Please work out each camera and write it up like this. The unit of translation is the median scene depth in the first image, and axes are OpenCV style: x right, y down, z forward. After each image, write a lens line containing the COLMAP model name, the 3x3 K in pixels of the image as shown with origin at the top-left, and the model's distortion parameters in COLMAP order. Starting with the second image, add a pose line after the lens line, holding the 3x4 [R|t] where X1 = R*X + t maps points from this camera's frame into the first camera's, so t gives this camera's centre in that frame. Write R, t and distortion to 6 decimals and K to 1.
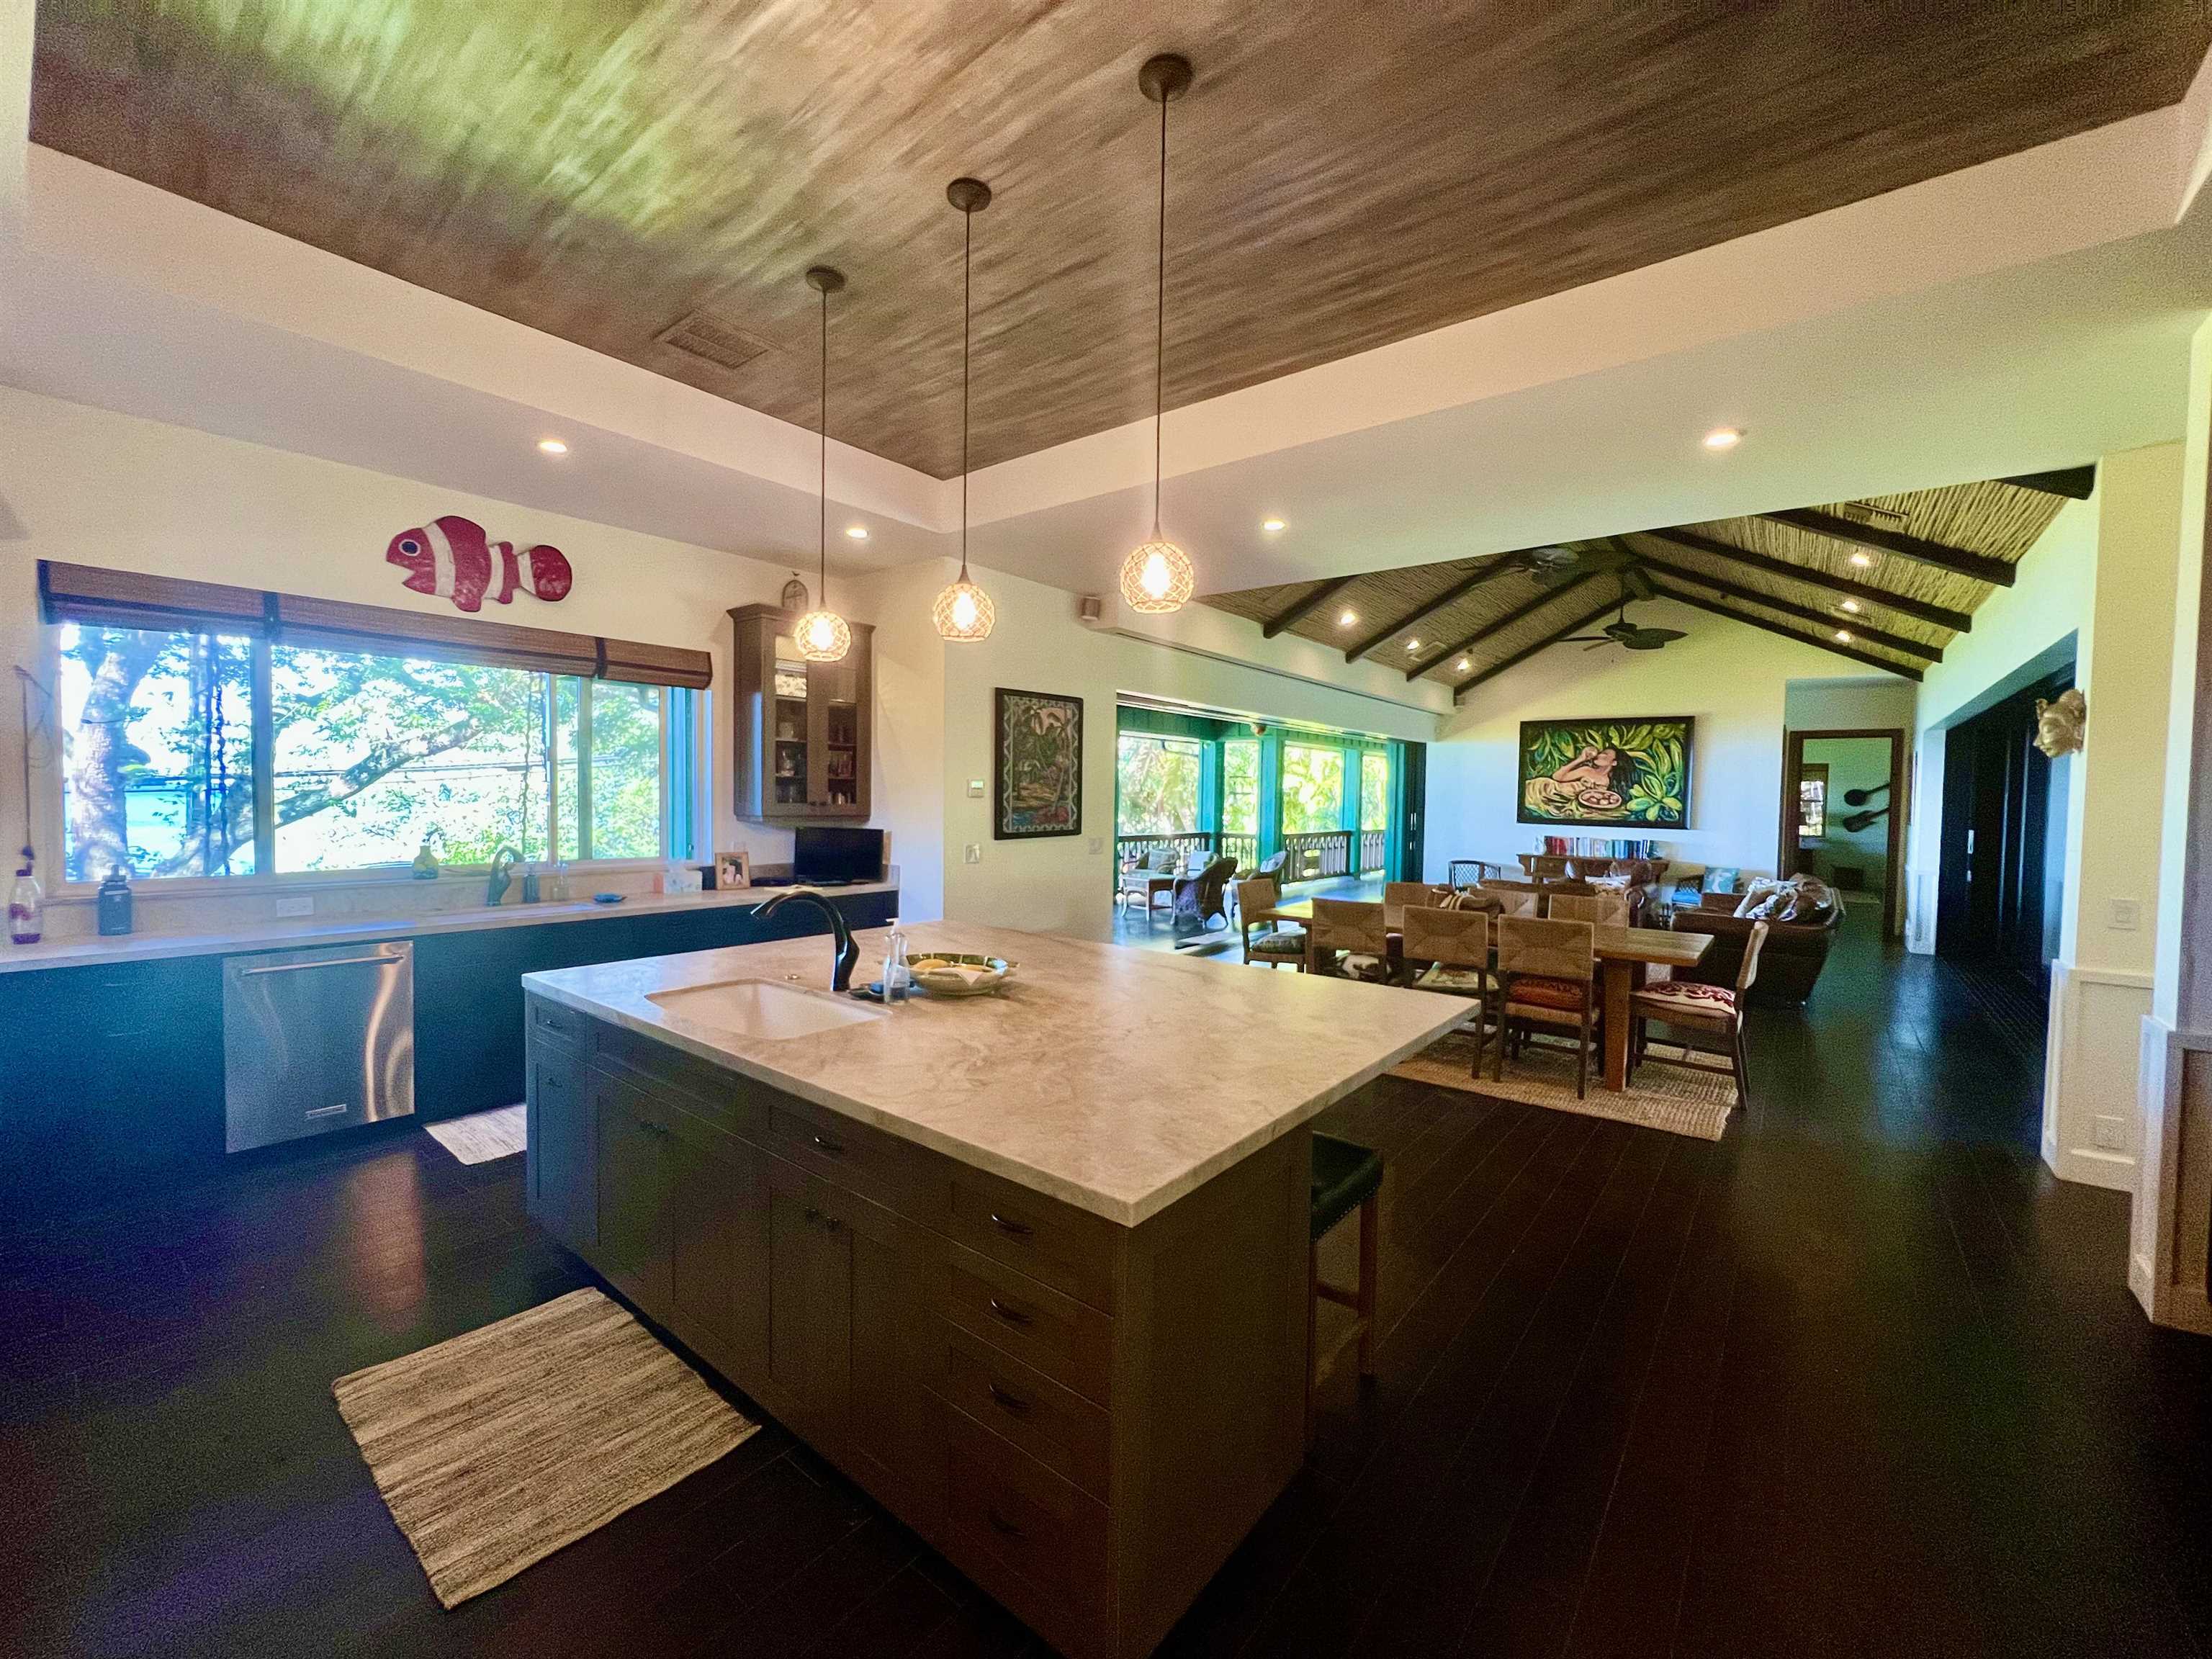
lens RADIAL K [[922.6, 0, 1108.3], [0, 922.6, 828.6], [0, 0, 1]] dist [0.001474, -0.000284]
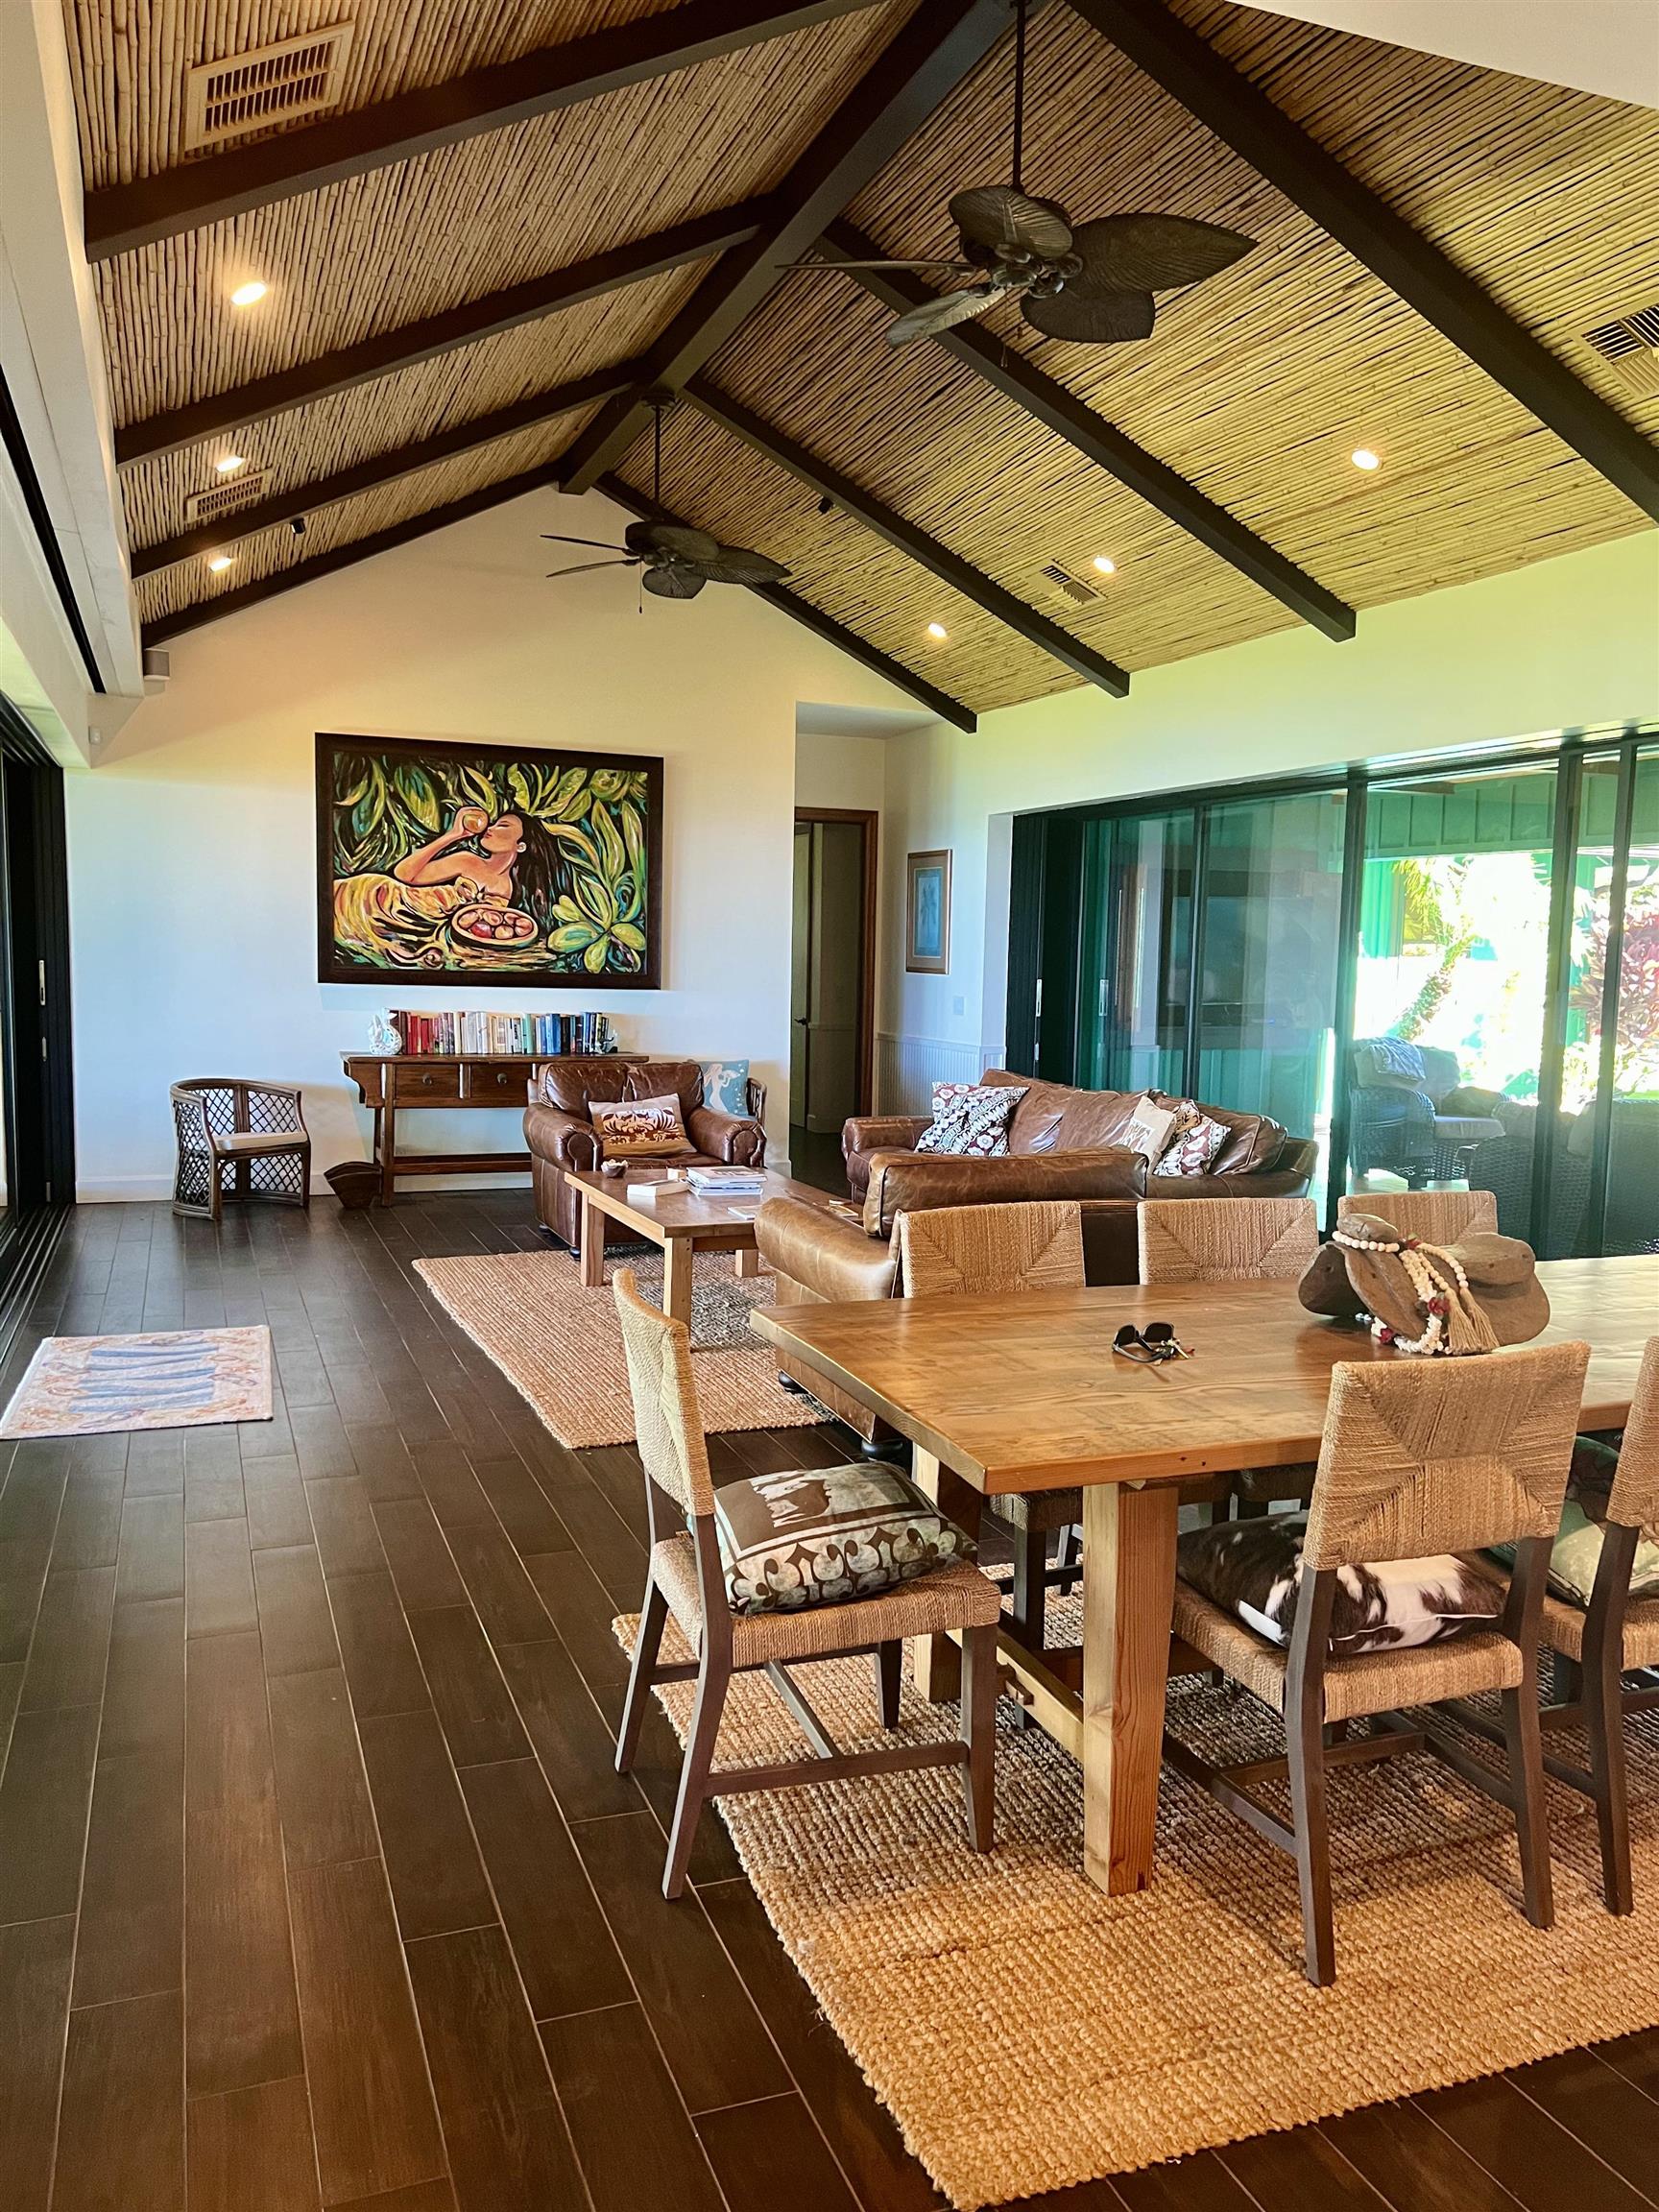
lens RADIAL K [[1651.0, 0, 932.8], [0, 1651.0, 1130.3], [0, 0, 1]] dist [0.041417, -0.039792]
pose [[0.481634, -0.101973, 0.870419, -0.085236], [0.019217, 0.994197, 0.105841, -0.014109], [-0.876162, -0.034250, 0.480799, 0.420726]]
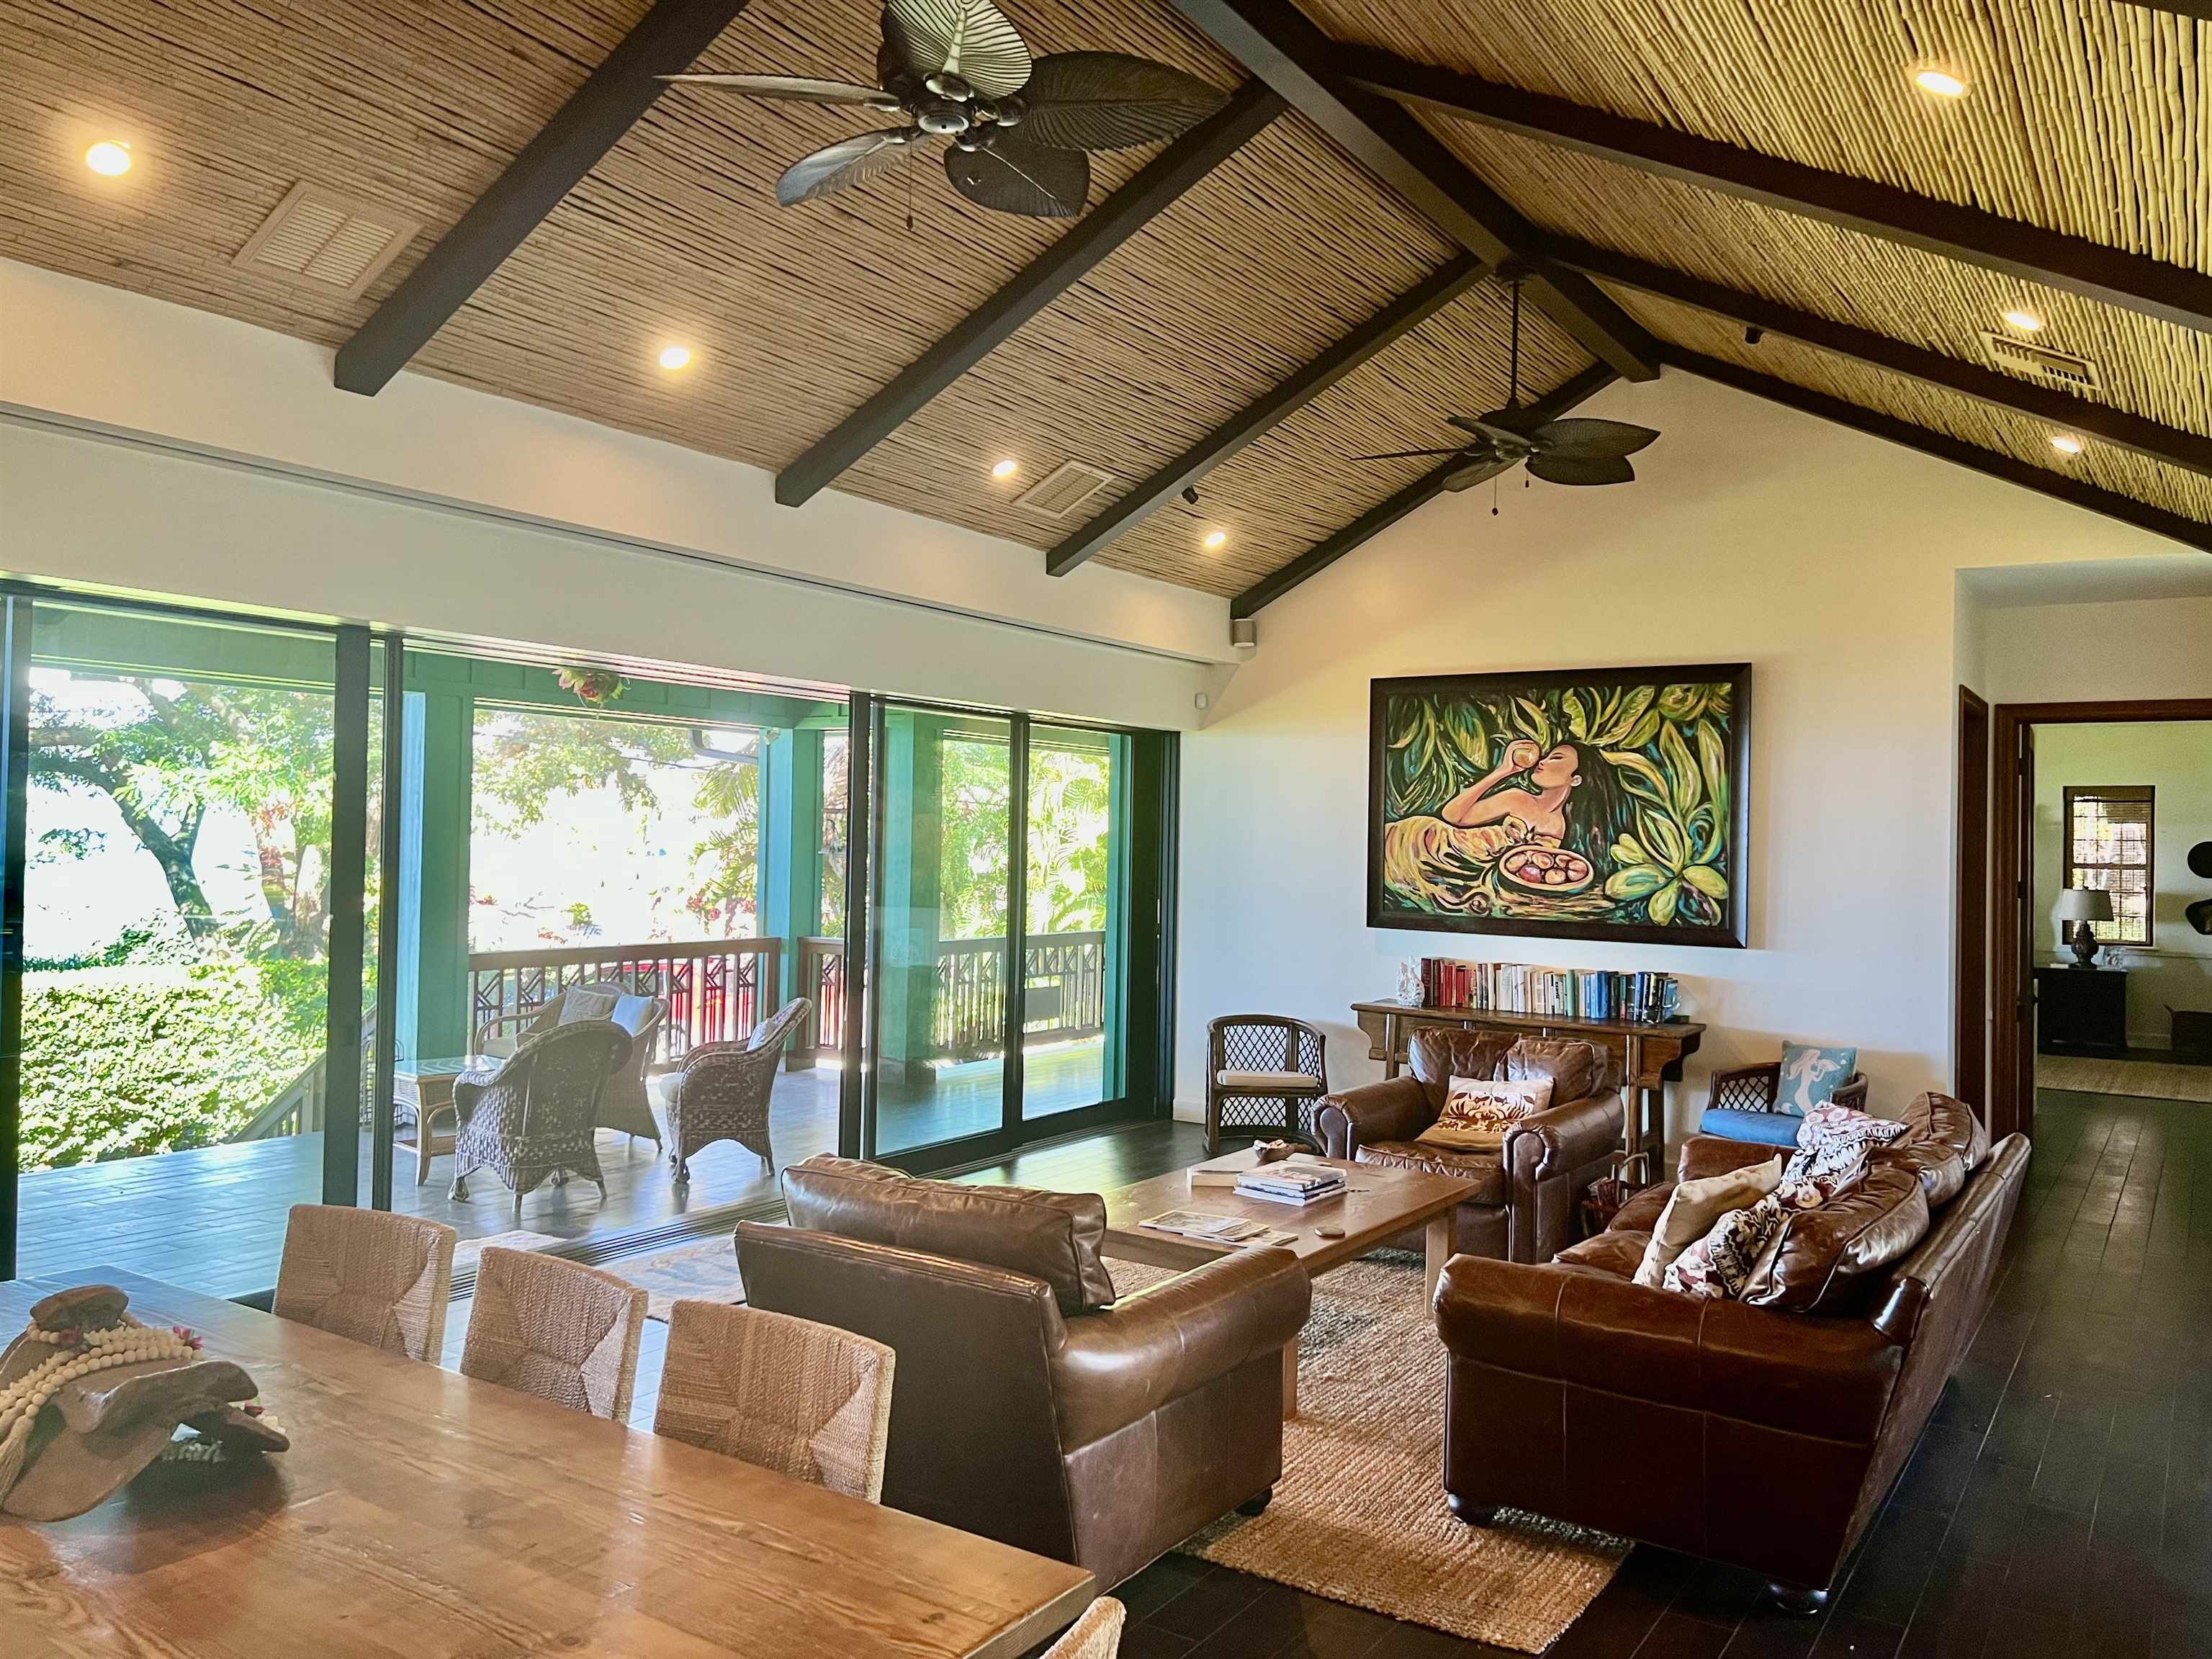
lens RADIAL K [[1651.0, 0, 1113.3], [0, 1651.0, 823.9], [0, 0, 1]] dist [0.041417, -0.039792]
pose [[0.998114, 0.002915, 0.061315, 0.301976], [-0.000033, 0.998898, -0.046942, -0.017797], [-0.061384, 0.046852, 0.997014, 0.289583]]
